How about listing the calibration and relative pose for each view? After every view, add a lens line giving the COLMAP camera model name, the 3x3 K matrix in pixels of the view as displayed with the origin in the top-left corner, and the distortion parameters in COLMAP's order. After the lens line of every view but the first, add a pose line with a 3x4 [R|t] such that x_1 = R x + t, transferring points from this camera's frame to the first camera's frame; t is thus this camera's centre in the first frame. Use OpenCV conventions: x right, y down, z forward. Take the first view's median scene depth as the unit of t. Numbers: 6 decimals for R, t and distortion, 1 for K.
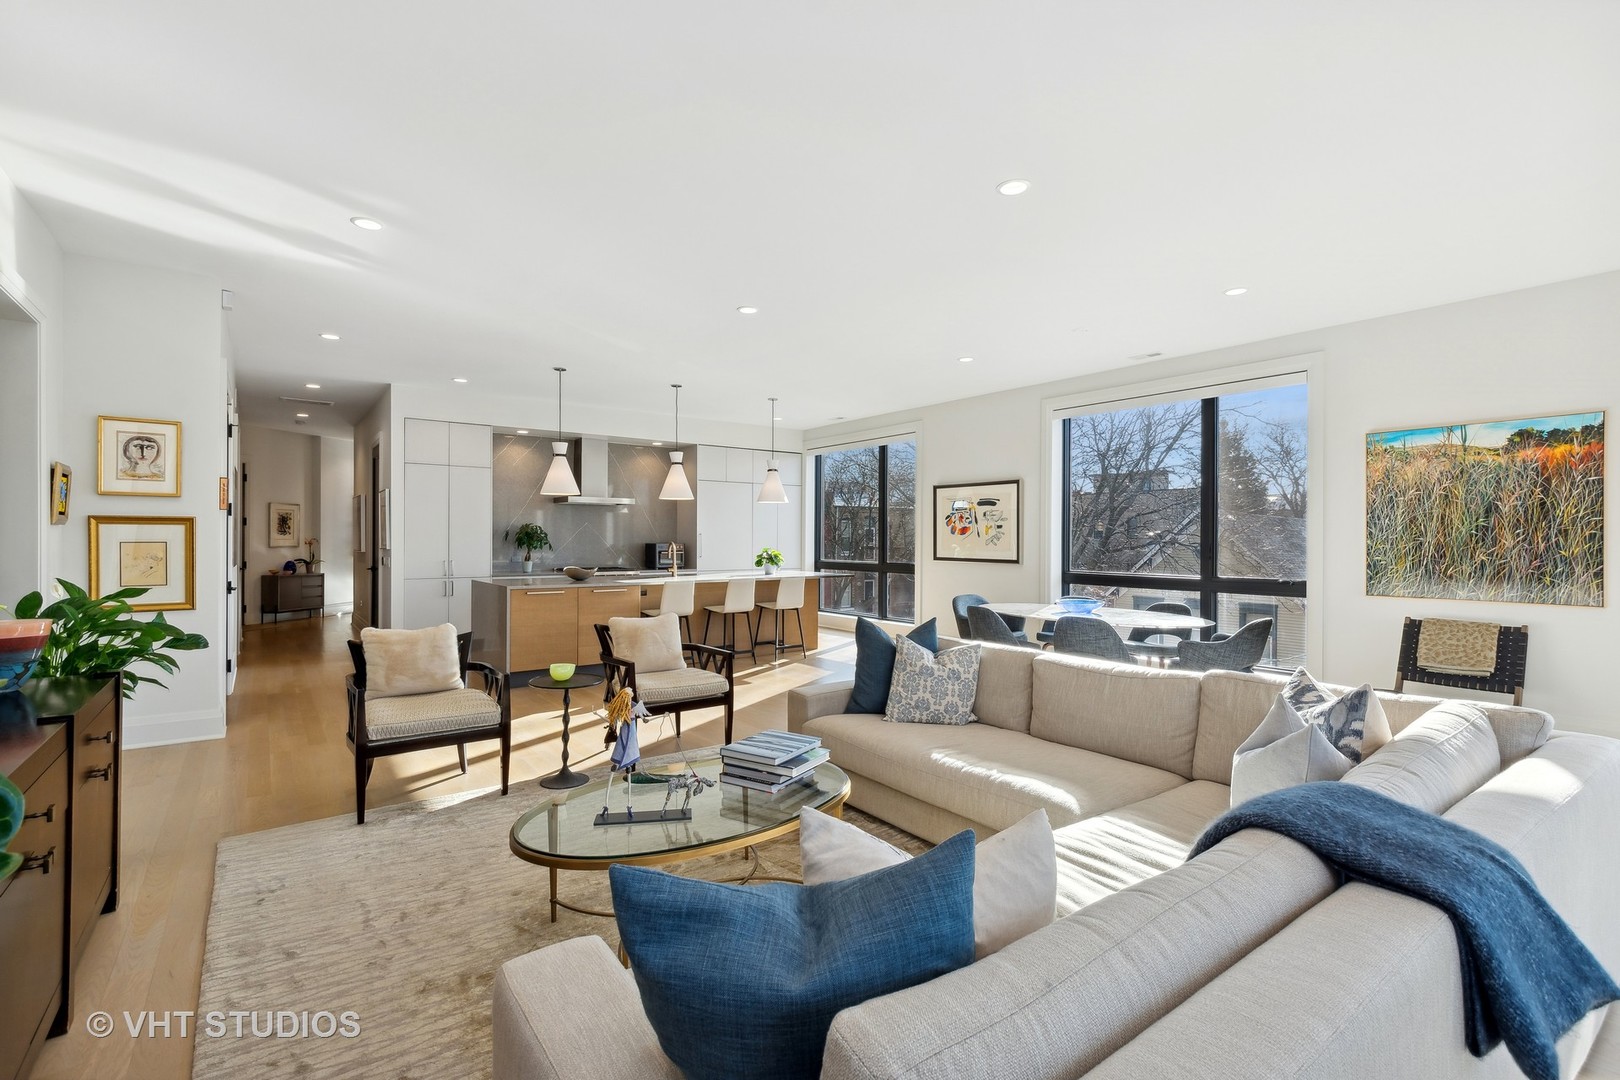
lens RADIAL K [[725.7, 0, 816.2], [0, 725.7, 543.2], [0, 0, 1]] dist [-0.003716, -0.000609]
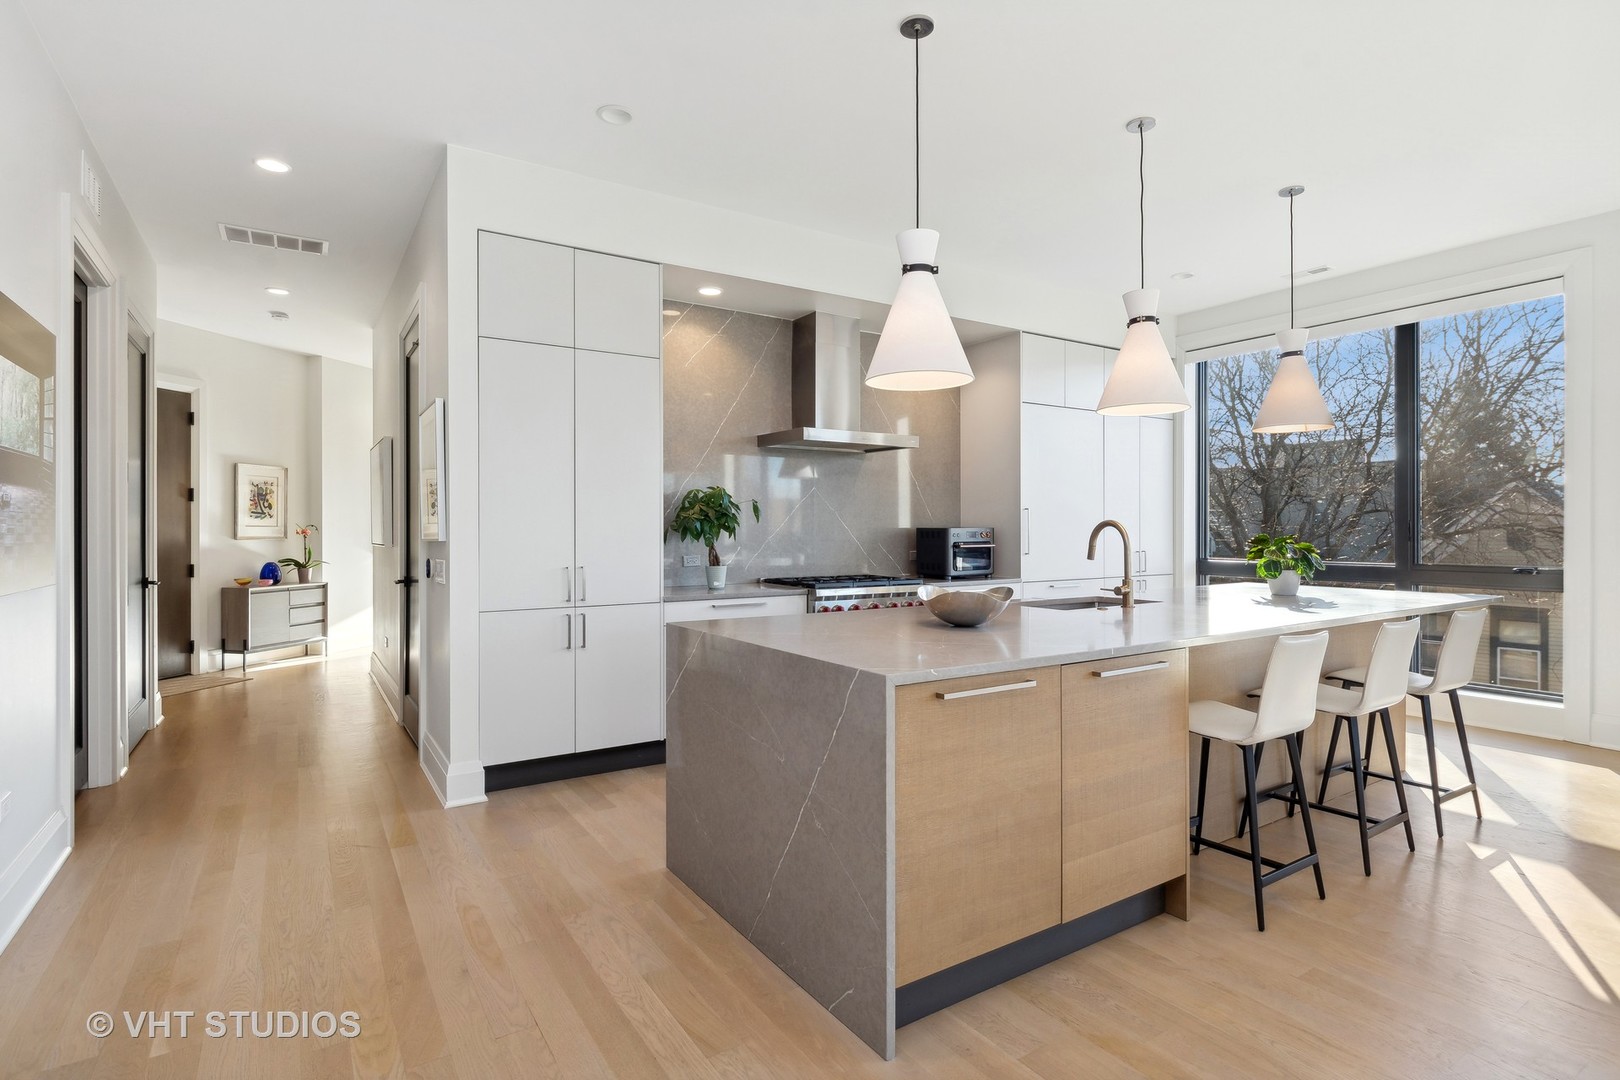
lens RADIAL K [[795.9, 0, 796.4], [0, 795.9, 529.5], [0, 0, 1]] dist [-0.000585, 0.000613]
pose [[0.995862, -0.005907, -0.090686, -0.288579], [0.005421, 0.999970, -0.005605, 0.004041], [0.090717, 0.005090, 0.995864, 0.471735]]
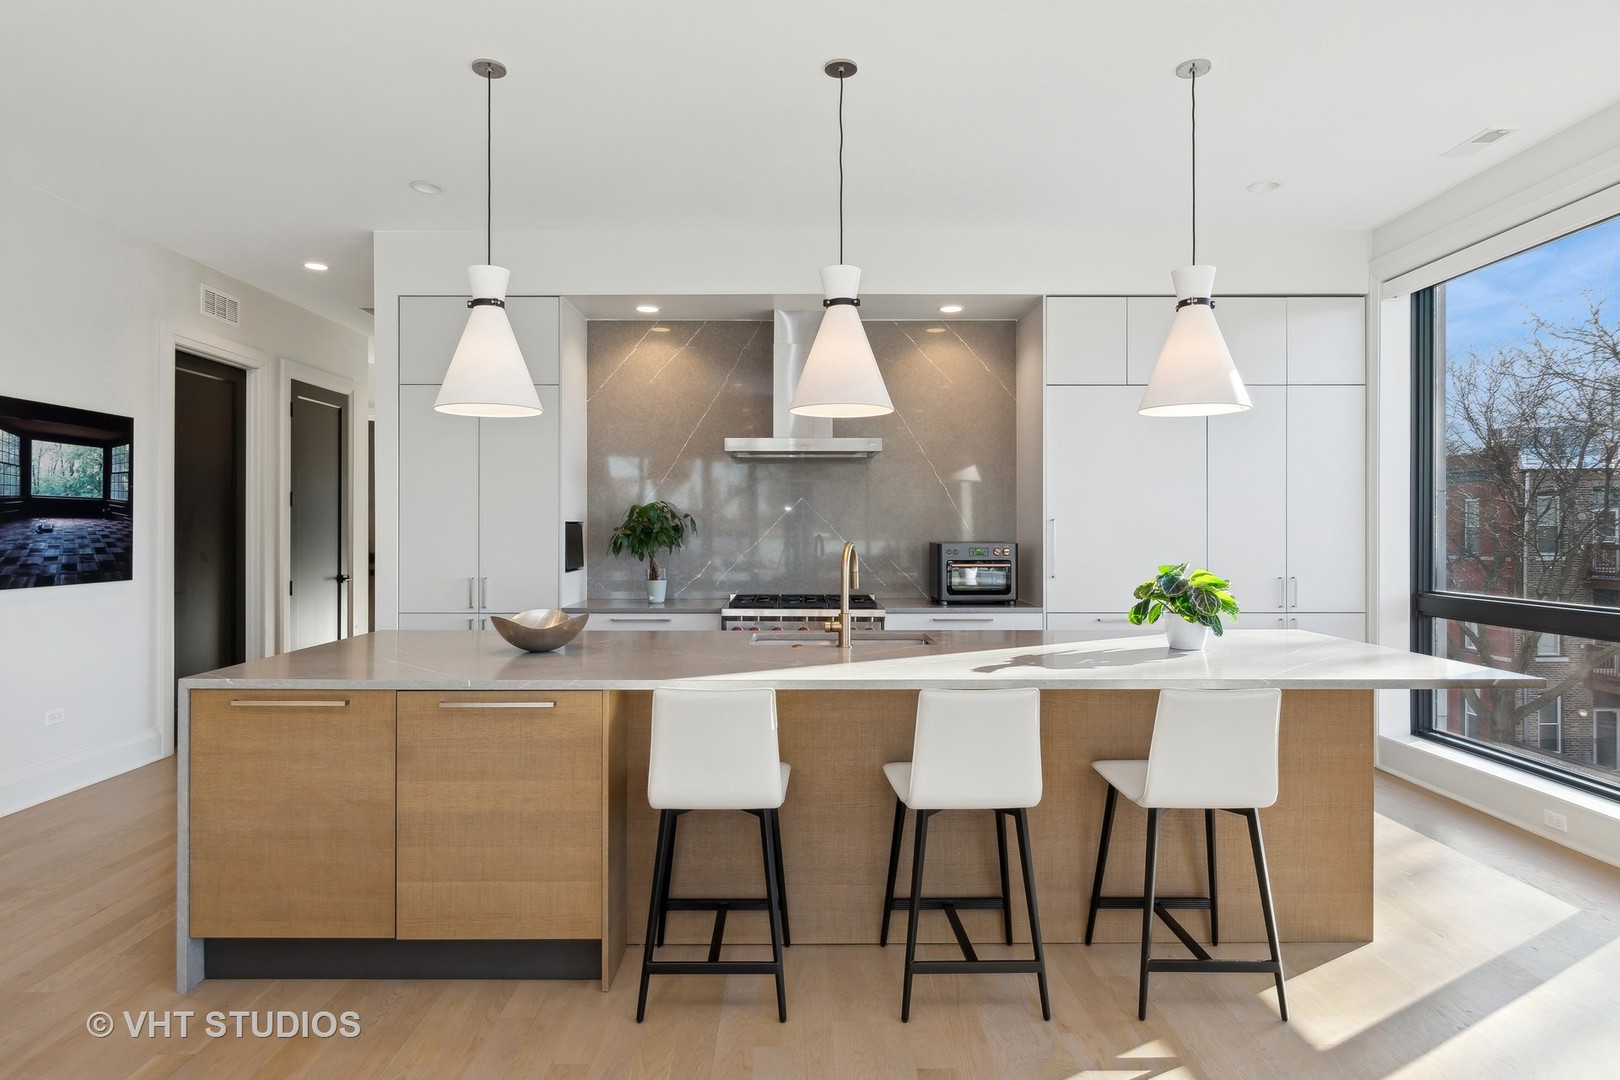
lens RADIAL K [[900.5, 0, 798.2], [0, 900.5, 530.1], [0, 0, 1]] dist [0.003402, -0.000003]
pose [[0.792947, -0.003132, -0.609283, 0.035159], [-0.000478, 0.999983, -0.005763, -0.004606], [0.609290, 0.004861, 0.792932, 0.568478]]
